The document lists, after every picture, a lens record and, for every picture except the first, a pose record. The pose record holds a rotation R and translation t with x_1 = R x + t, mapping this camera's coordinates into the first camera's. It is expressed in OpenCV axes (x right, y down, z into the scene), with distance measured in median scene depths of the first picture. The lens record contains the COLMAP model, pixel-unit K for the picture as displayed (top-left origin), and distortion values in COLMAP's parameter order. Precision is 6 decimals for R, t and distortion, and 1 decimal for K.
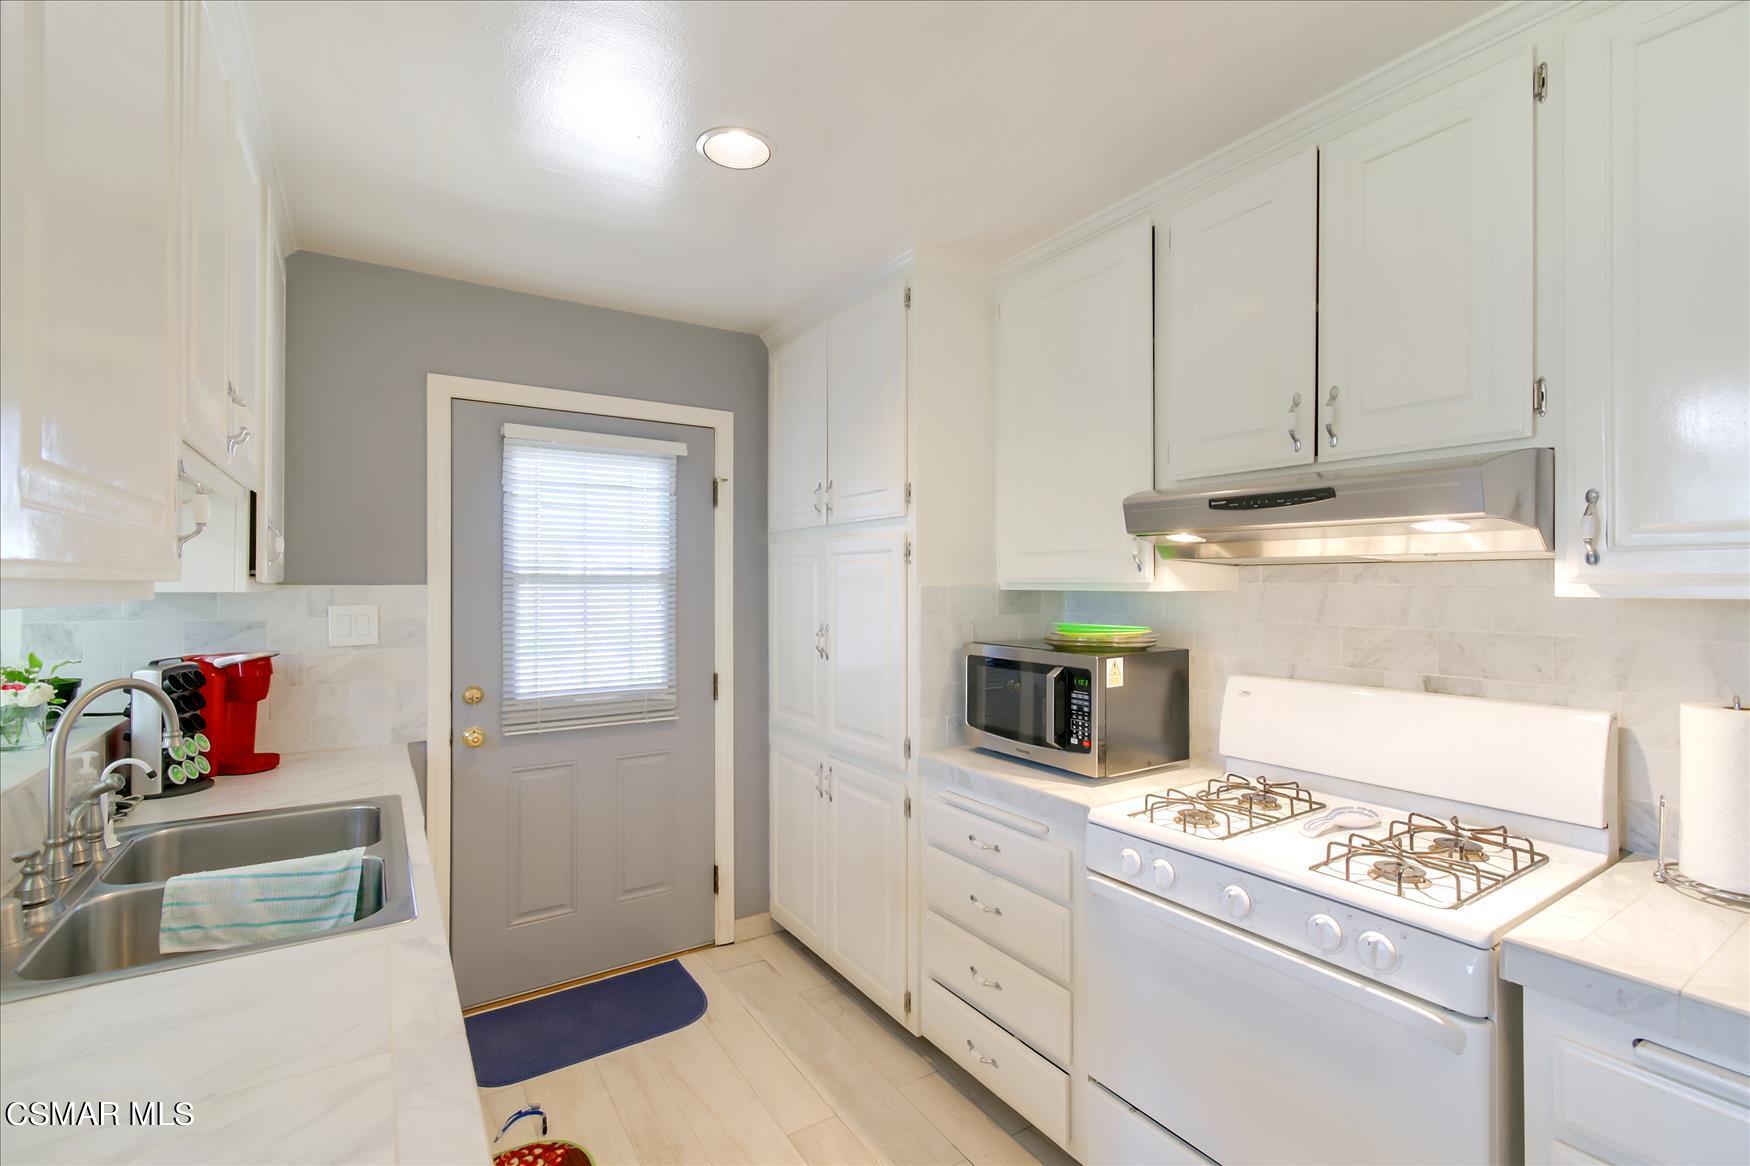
lens RADIAL K [[774.7, 0, 875.0], [0, 774.7, 583.0], [0, 0, 1]] dist [-0.000581, -0.000126]
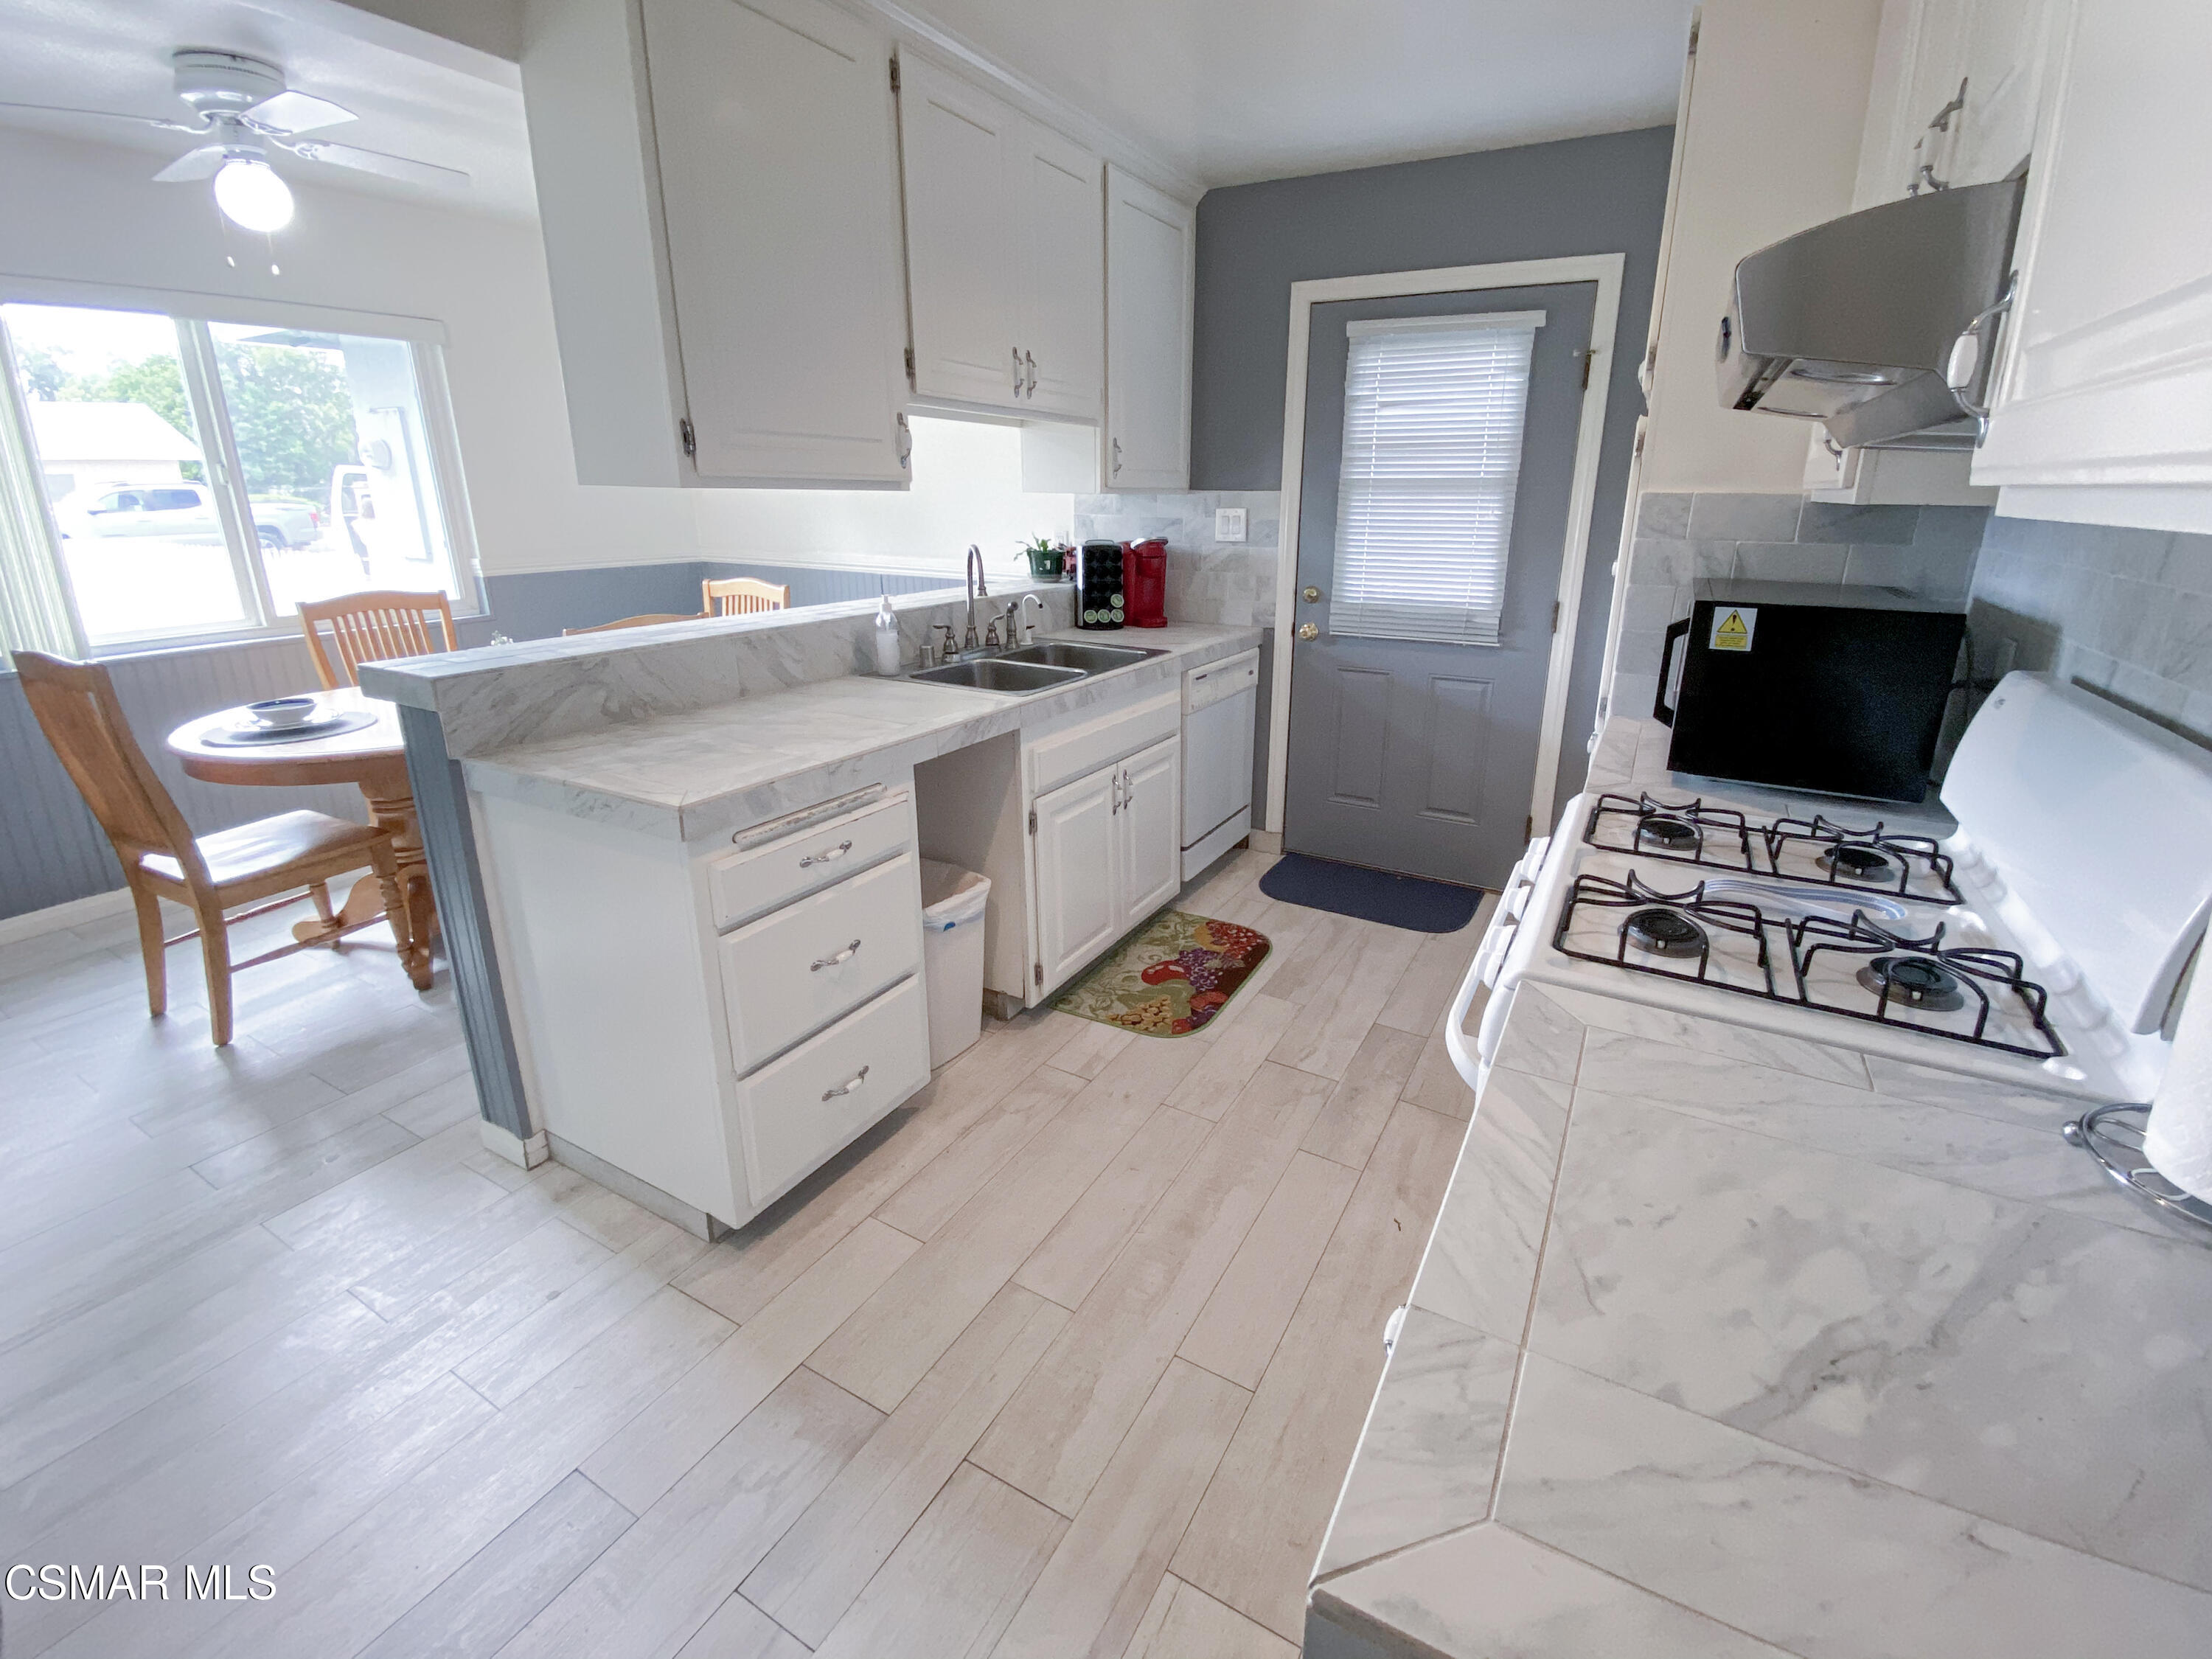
lens RADIAL K [[948.3, 0, 1162.4], [0, 948.3, 799.3], [0, 0, 1]] dist [0.036575, -0.032503]
pose [[0.491869, 0.271944, -0.827110, 0.669873], [-0.010816, 0.951806, 0.306511, 0.006990], [0.870602, -0.141817, 0.471106, 0.123915]]
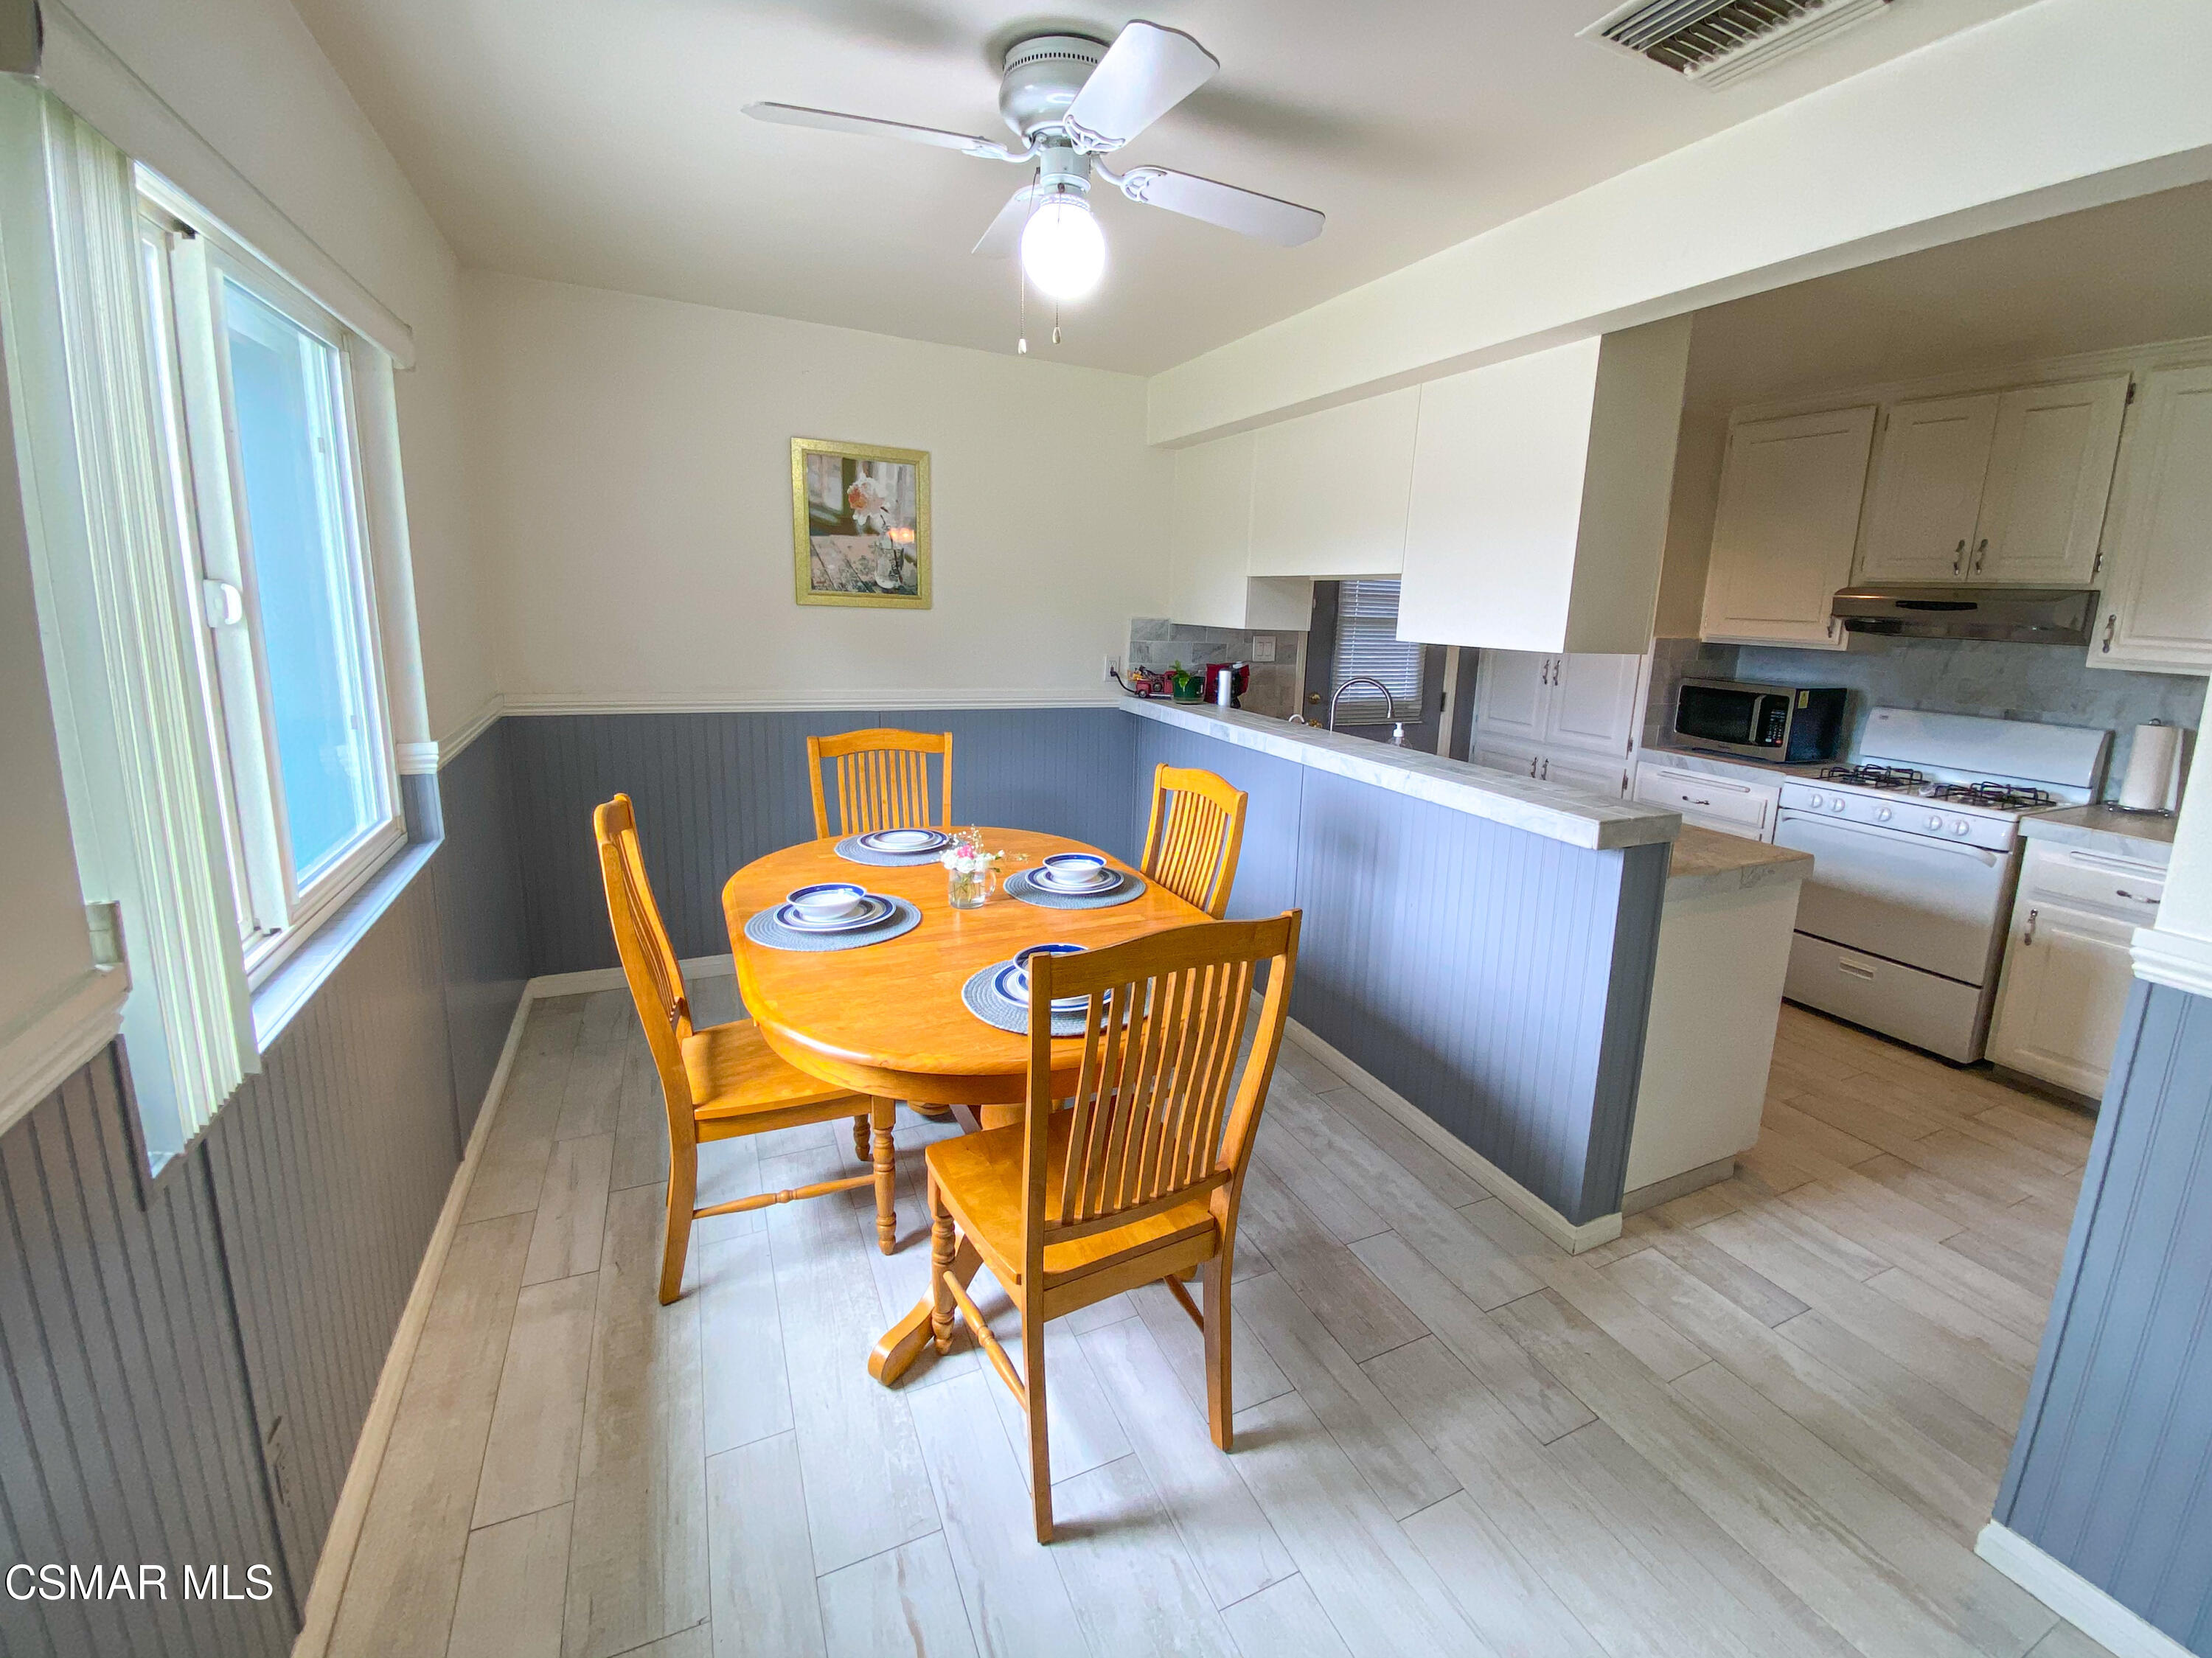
lens RADIAL K [[948.3, 0, 1162.4], [0, 948.3, 798.8], [0, 0, 1]] dist [0.036575, -0.032503]
pose [[0.993585, 0.060068, -0.095816, -0.706163], [-0.040015, 0.979198, 0.198925, -0.023432], [0.105771, -0.193815, 0.975320, -0.986105]]
